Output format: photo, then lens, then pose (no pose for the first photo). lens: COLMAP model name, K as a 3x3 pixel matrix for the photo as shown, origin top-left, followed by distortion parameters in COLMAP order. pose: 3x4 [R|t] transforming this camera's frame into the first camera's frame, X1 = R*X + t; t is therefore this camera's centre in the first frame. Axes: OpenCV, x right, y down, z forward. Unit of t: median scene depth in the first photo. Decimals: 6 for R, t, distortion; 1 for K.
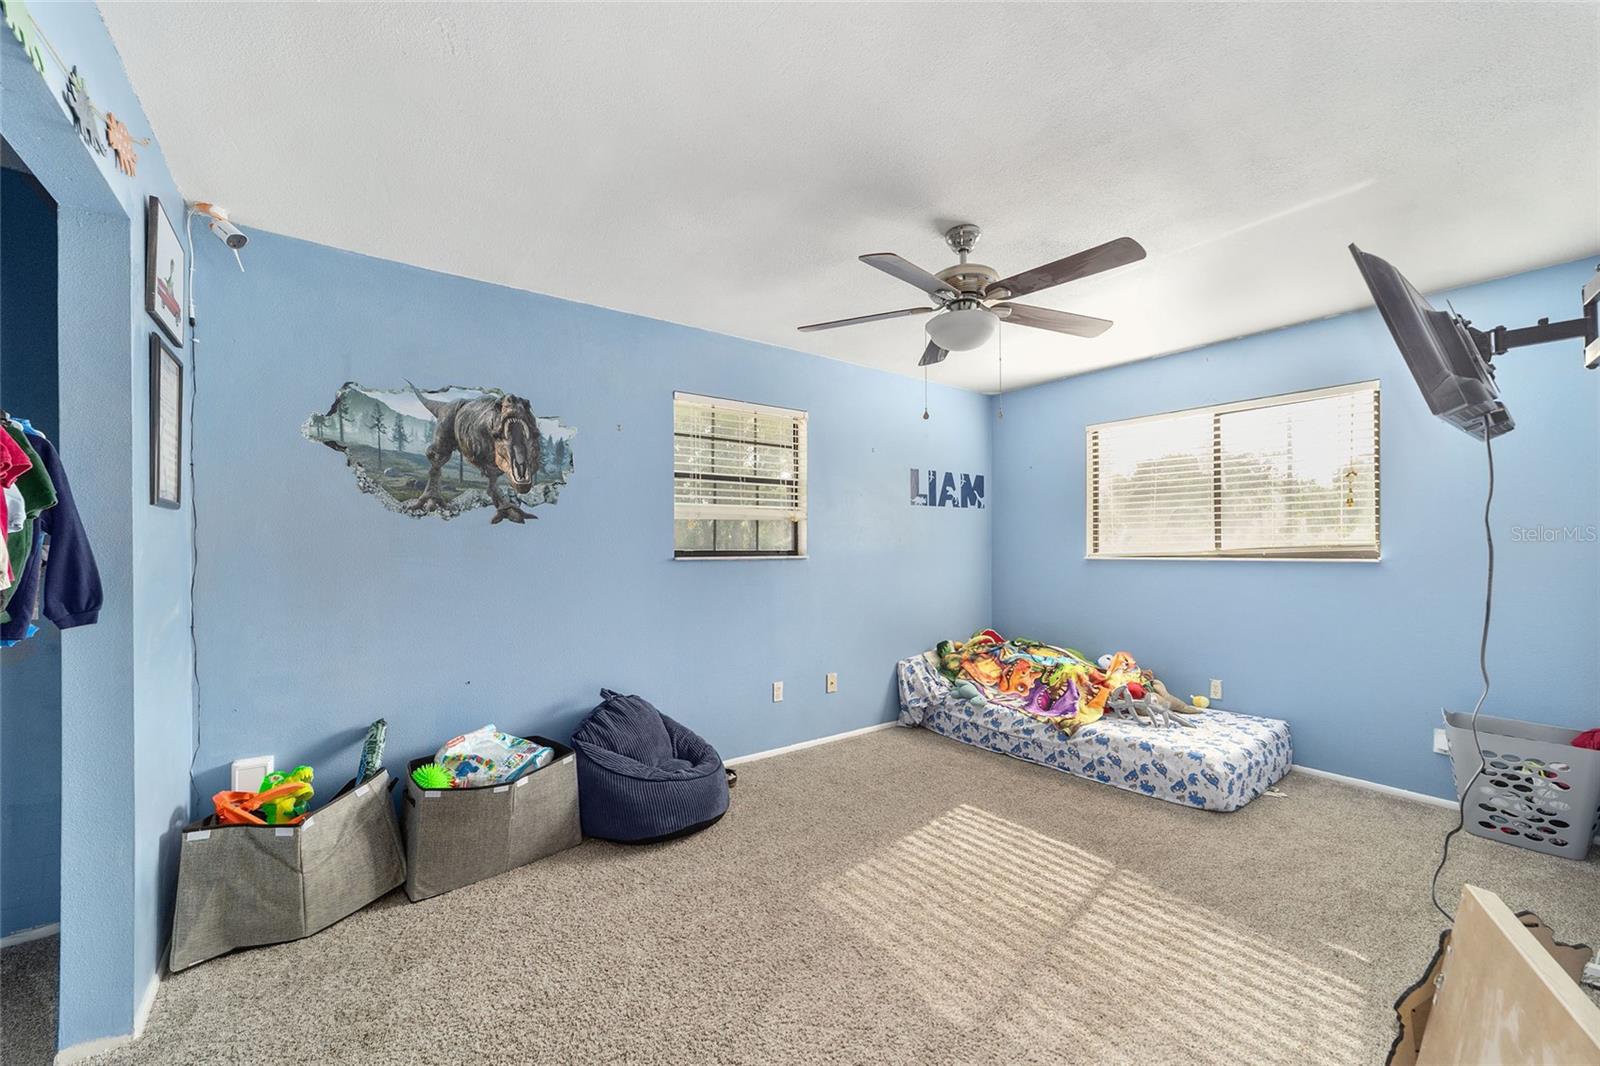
lens RADIAL K [[616.2, 0, 793.5], [0, 616.2, 537.8], [0, 0, 1]] dist [-0.011859, 0.005788]
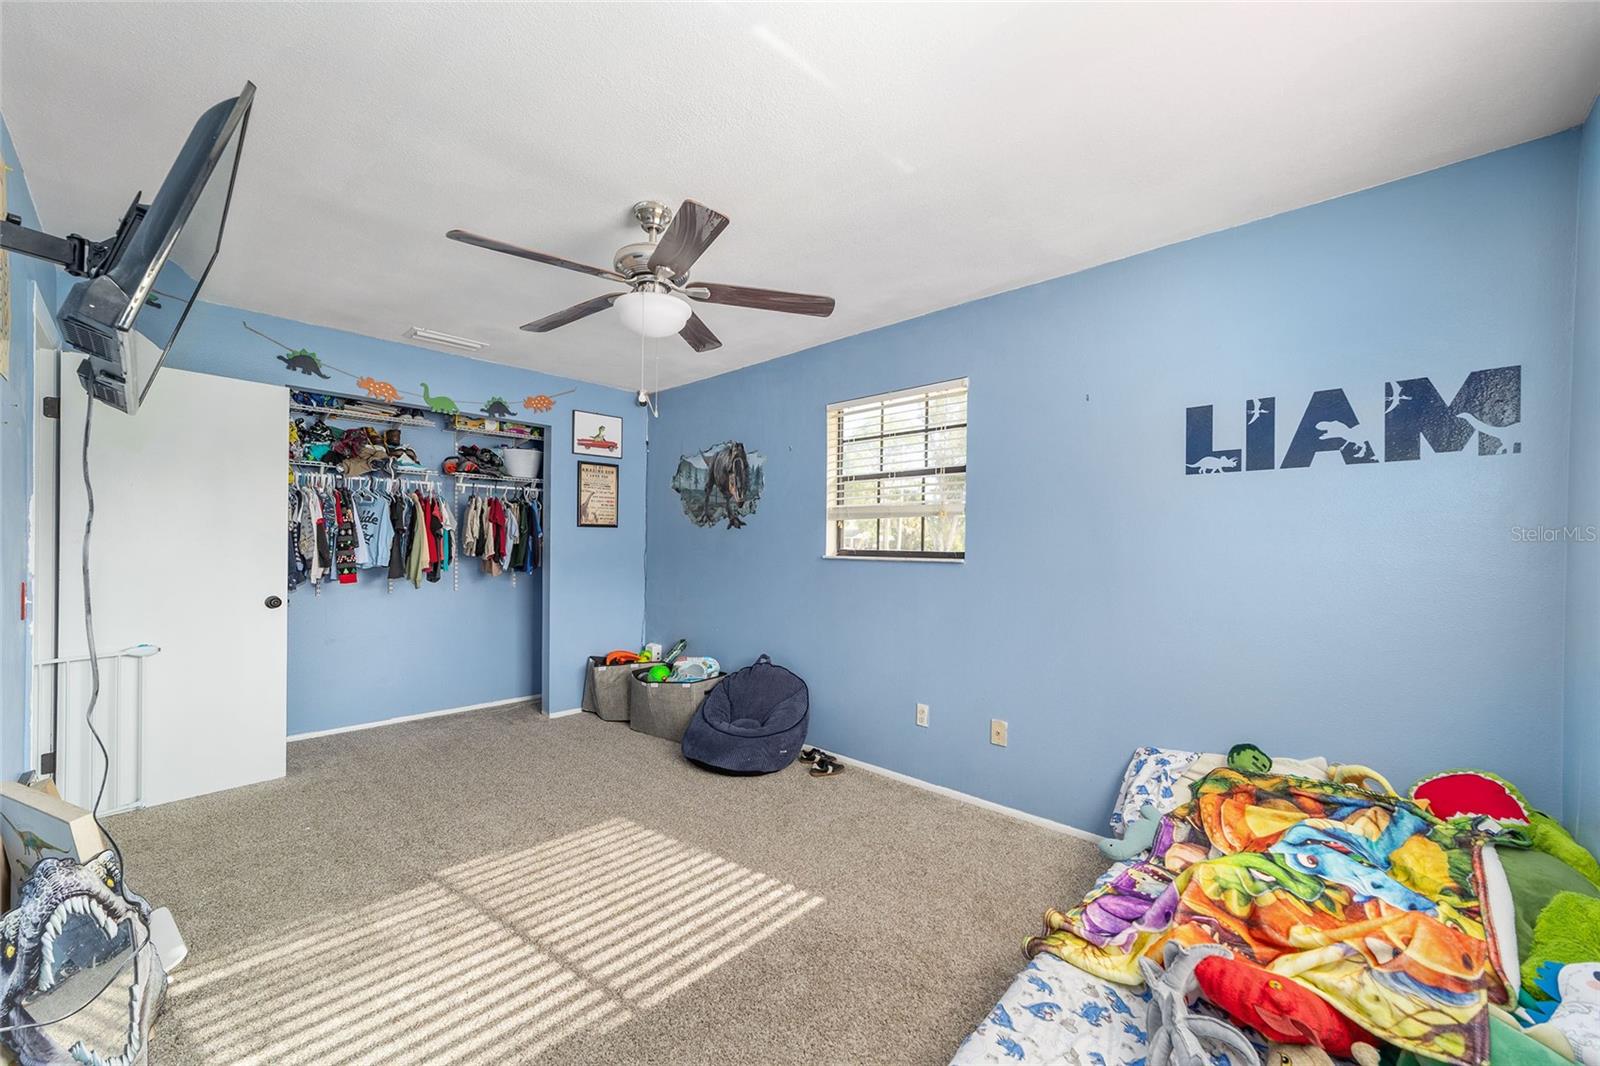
lens RADIAL K [[616.2, 0, 796.3], [0, 616.2, 541.8], [0, 0, 1]] dist [-0.011859, 0.005788]
pose [[0.184469, -0.000978, -0.982838, 1.009854], [0.002388, 0.999997, -0.000547, 0.008778], [0.982835, -0.002246, 0.184471, 0.853100]]
